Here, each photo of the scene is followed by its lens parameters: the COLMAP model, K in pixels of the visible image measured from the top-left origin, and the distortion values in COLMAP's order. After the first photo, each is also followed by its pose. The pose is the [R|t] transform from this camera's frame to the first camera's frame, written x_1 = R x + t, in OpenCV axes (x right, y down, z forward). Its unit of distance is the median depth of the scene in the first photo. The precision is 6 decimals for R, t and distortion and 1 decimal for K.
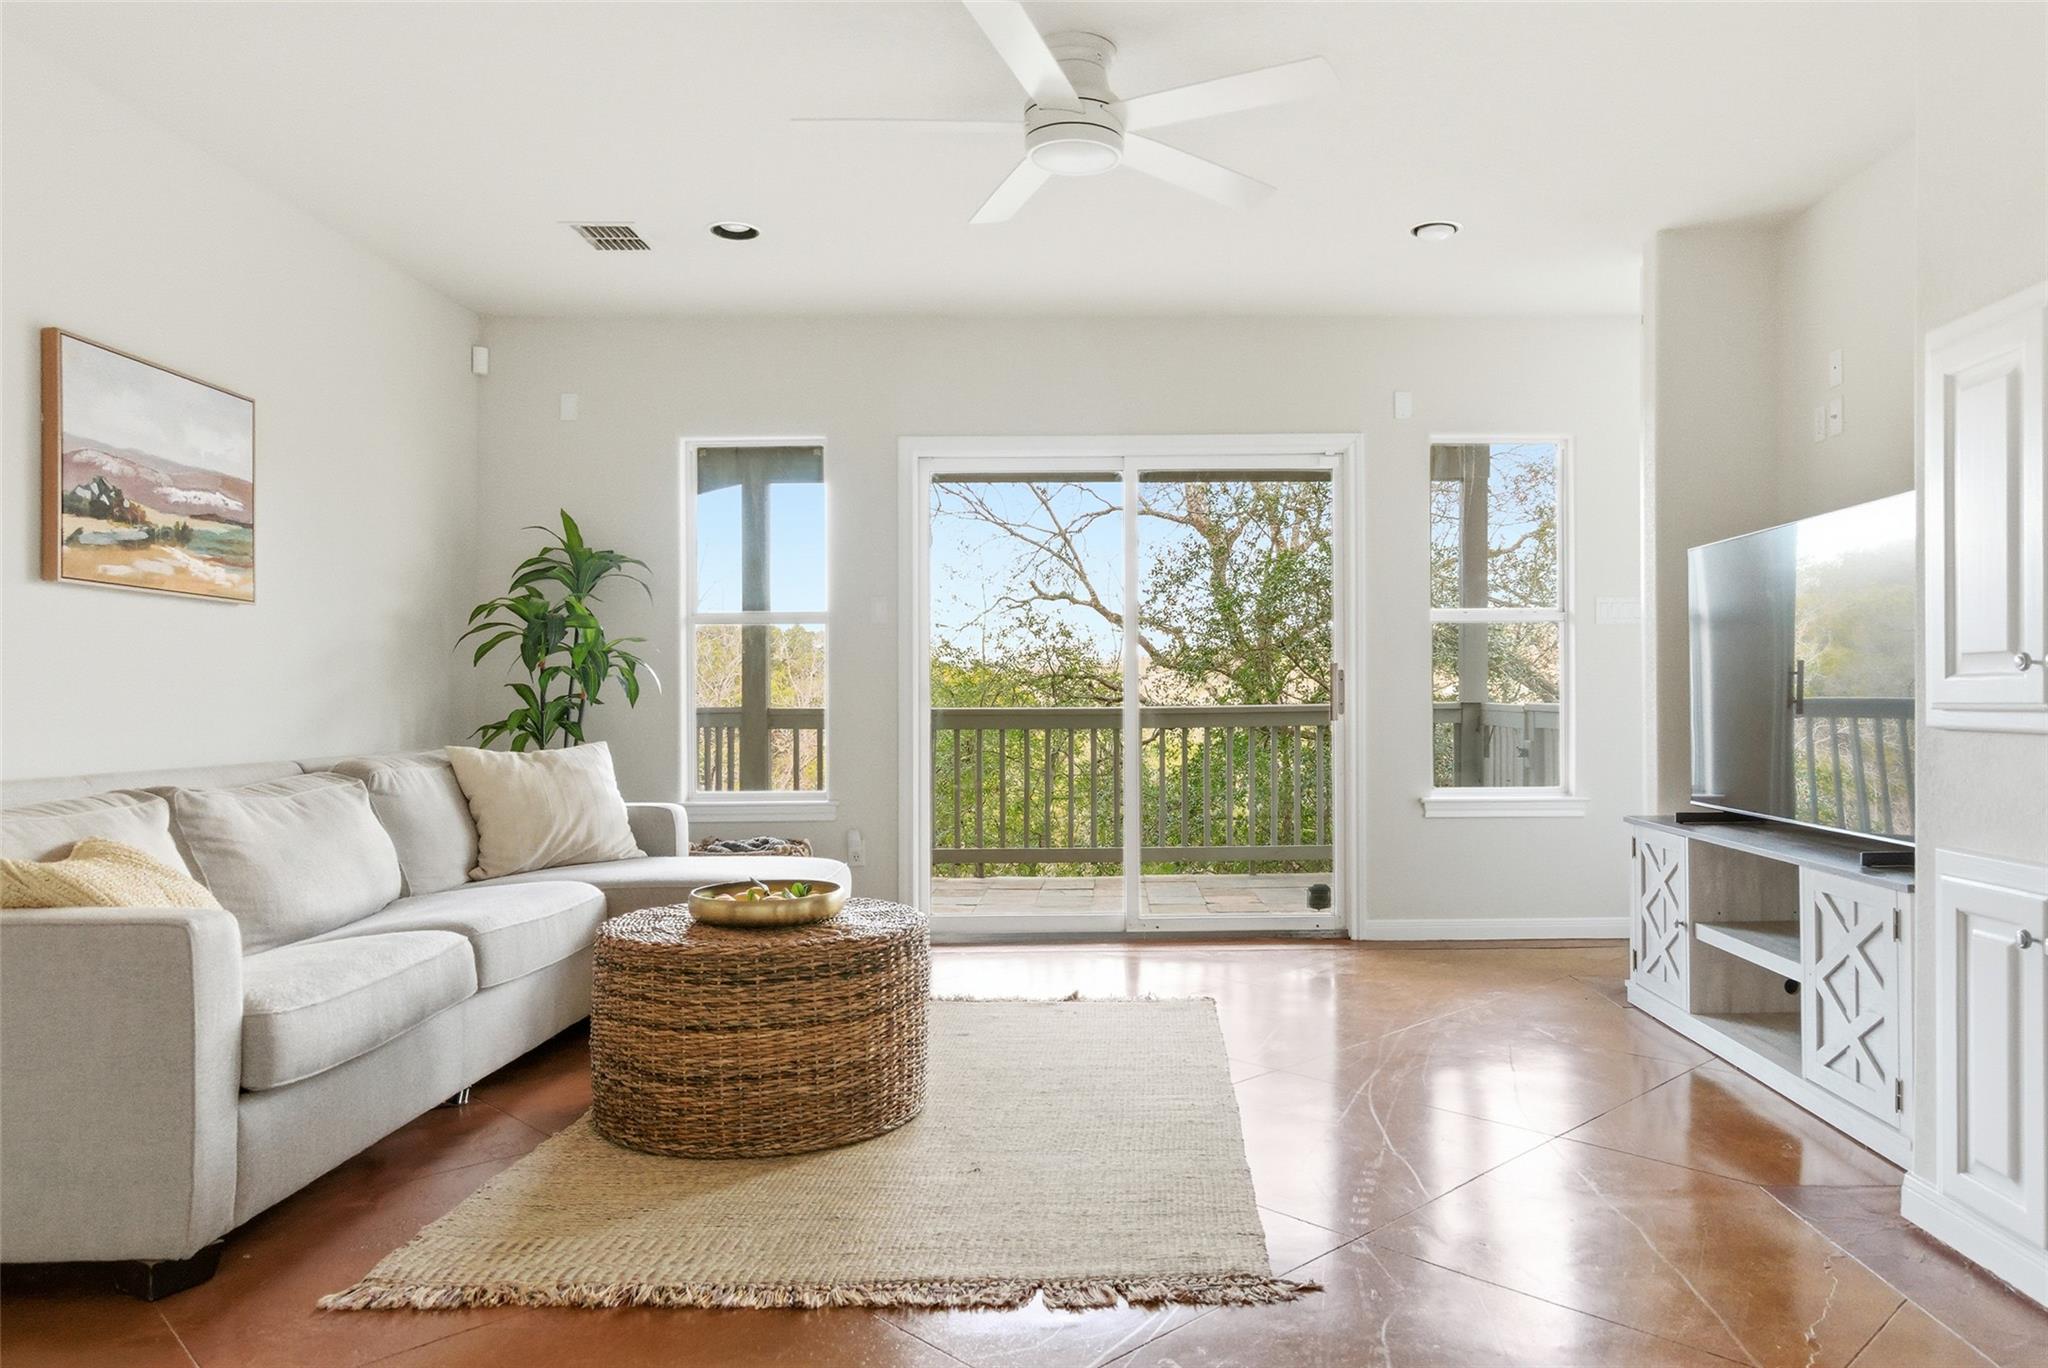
lens RADIAL K [[1392.1, 0, 1027.1], [0, 1392.1, 680.1], [0, 0, 1]] dist [0.005768, -0.001309]
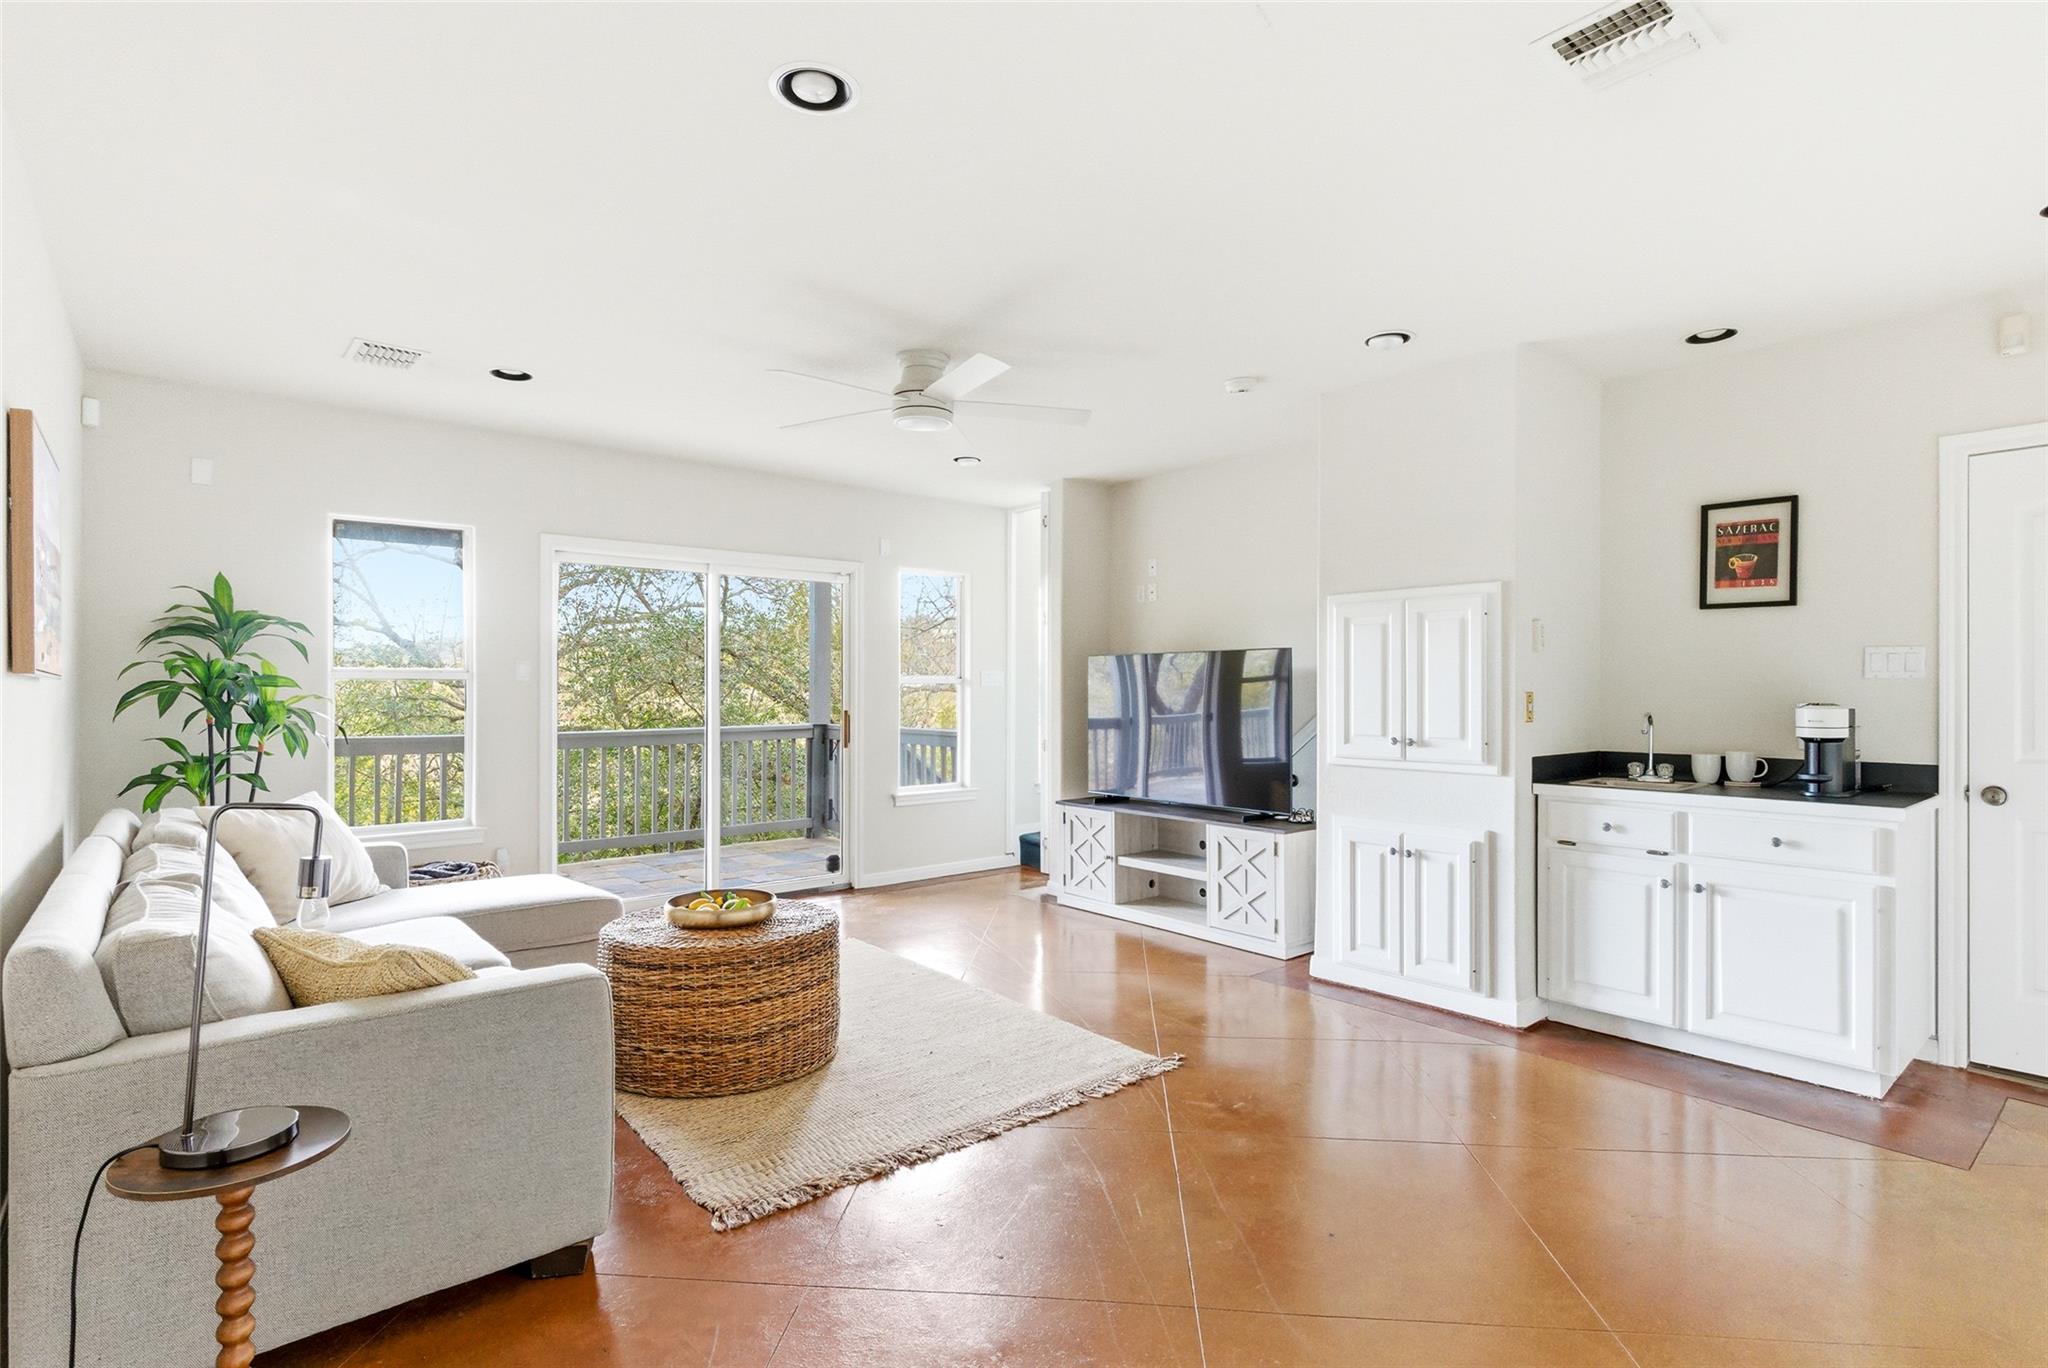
lens RADIAL K [[1039.2, 0, 1019.4], [0, 1039.2, 689.5], [0, 0, 1]] dist [0.013187, -0.000391]
pose [[0.762351, 0.004461, 0.647149, -0.532767], [-0.007260, 0.999972, 0.001660, -0.054568], [-0.647123, -0.005964, 0.762362, 0.004795]]
